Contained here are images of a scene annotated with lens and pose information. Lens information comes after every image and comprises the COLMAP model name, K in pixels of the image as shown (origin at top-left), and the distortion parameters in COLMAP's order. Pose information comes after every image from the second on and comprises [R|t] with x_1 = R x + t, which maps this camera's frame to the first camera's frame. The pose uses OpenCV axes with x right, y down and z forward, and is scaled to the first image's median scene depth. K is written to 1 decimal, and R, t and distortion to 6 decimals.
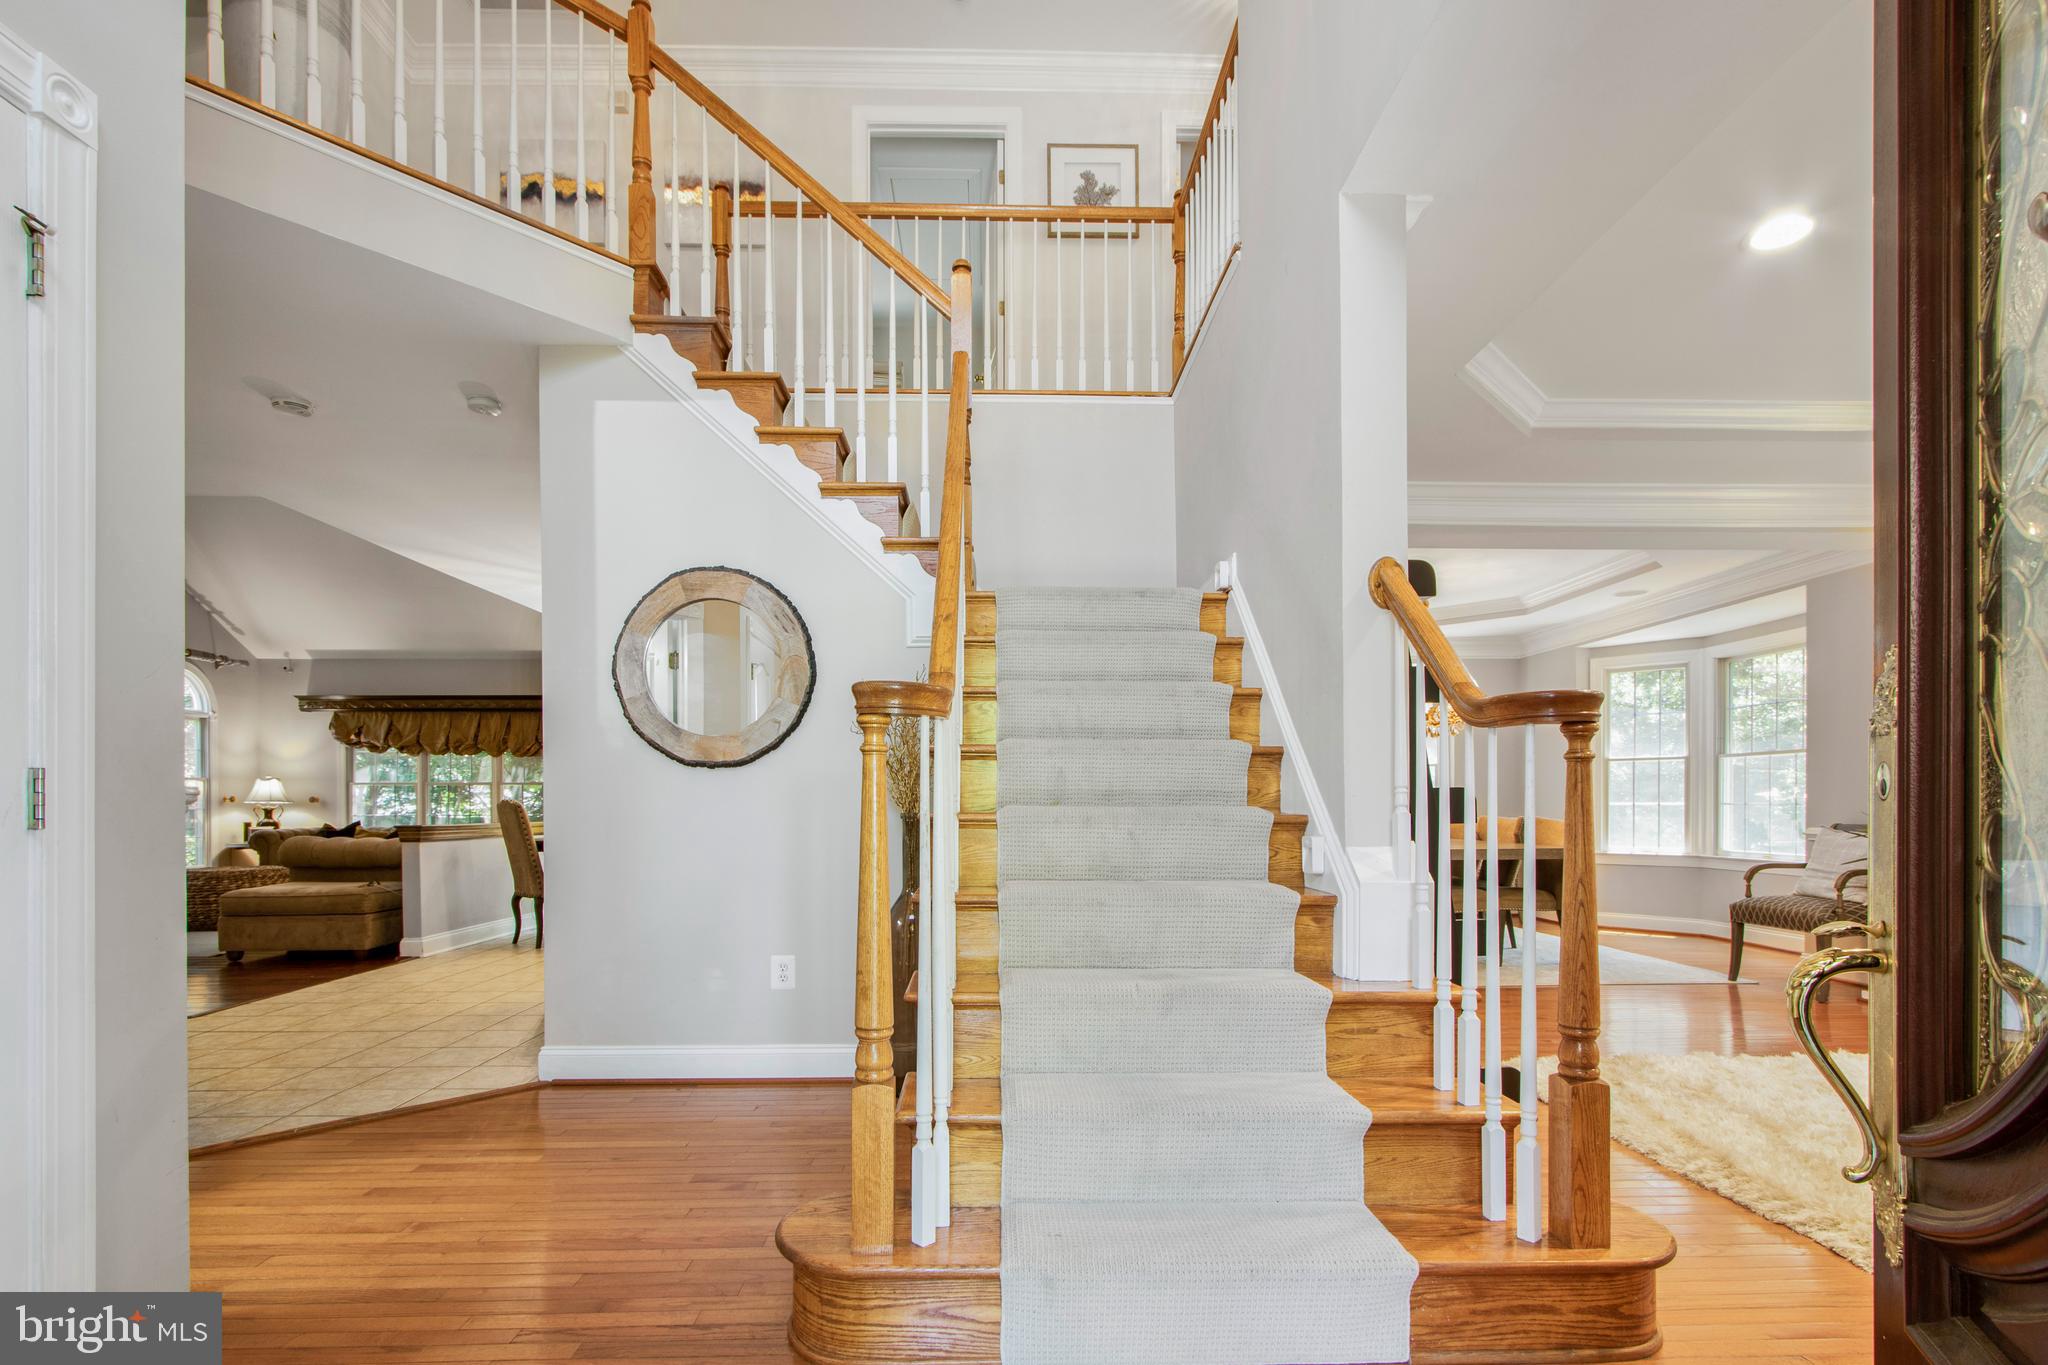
lens RADIAL K [[967.8, 0, 1011.6], [0, 967.8, 812.7], [0, 0, 1]] dist [-0.003930, 0.003004]
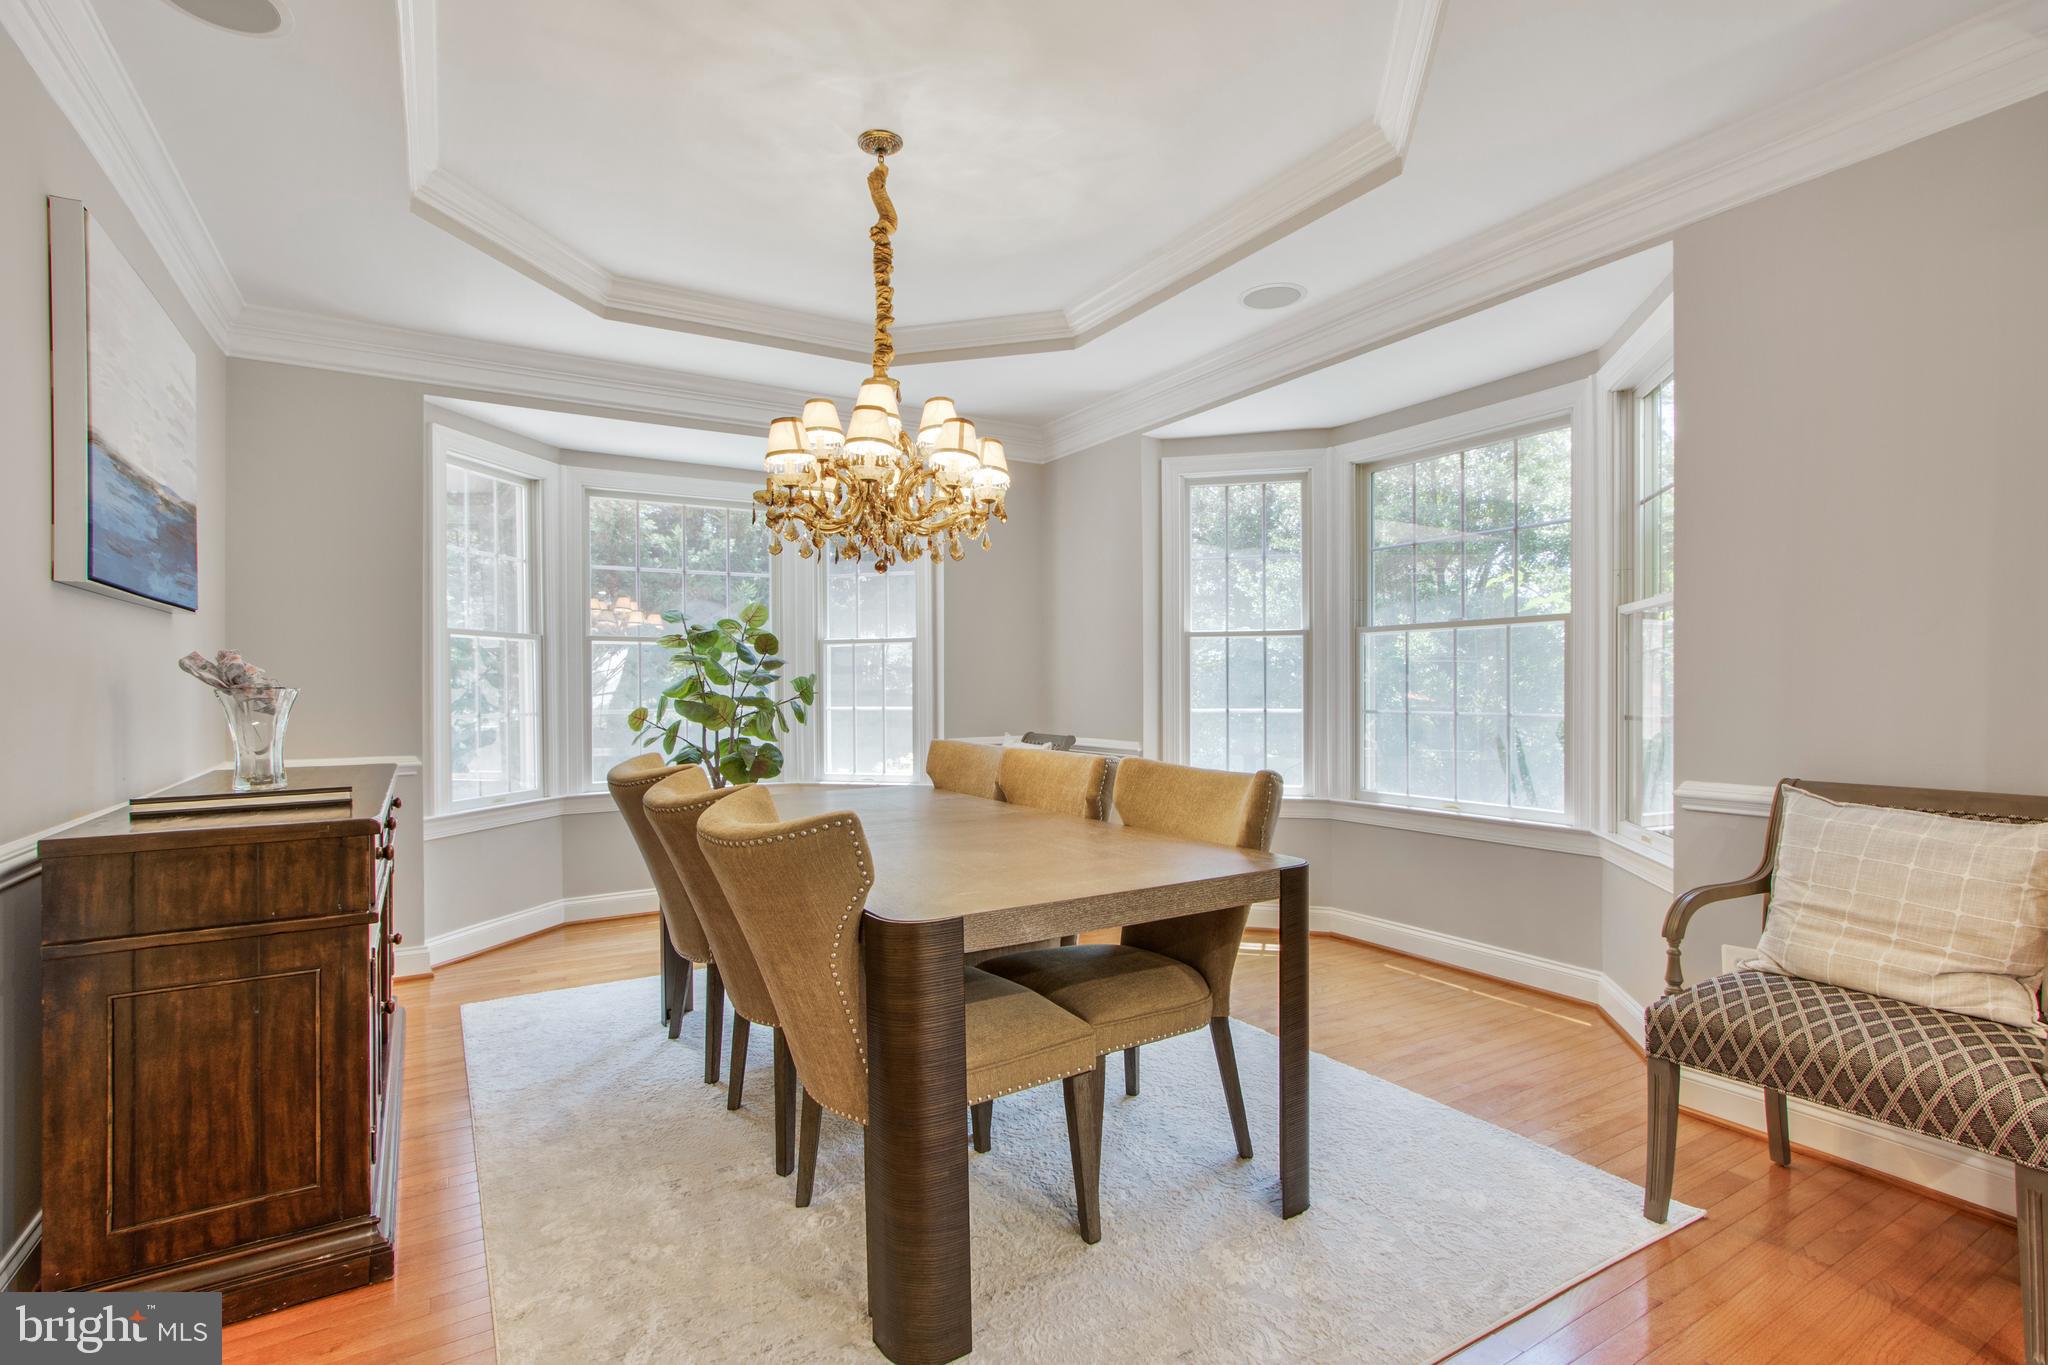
lens RADIAL K [[967.8, 0, 1017.3], [0, 967.8, 690.6], [0, 0, 1]] dist [-0.003930, 0.003004]
pose [[0.869714, 0.001032, 0.493555, 0.256153], [0.002808, 0.999971, -0.007039, -0.018125], [-0.493548, 0.007508, 0.869686, 0.577741]]
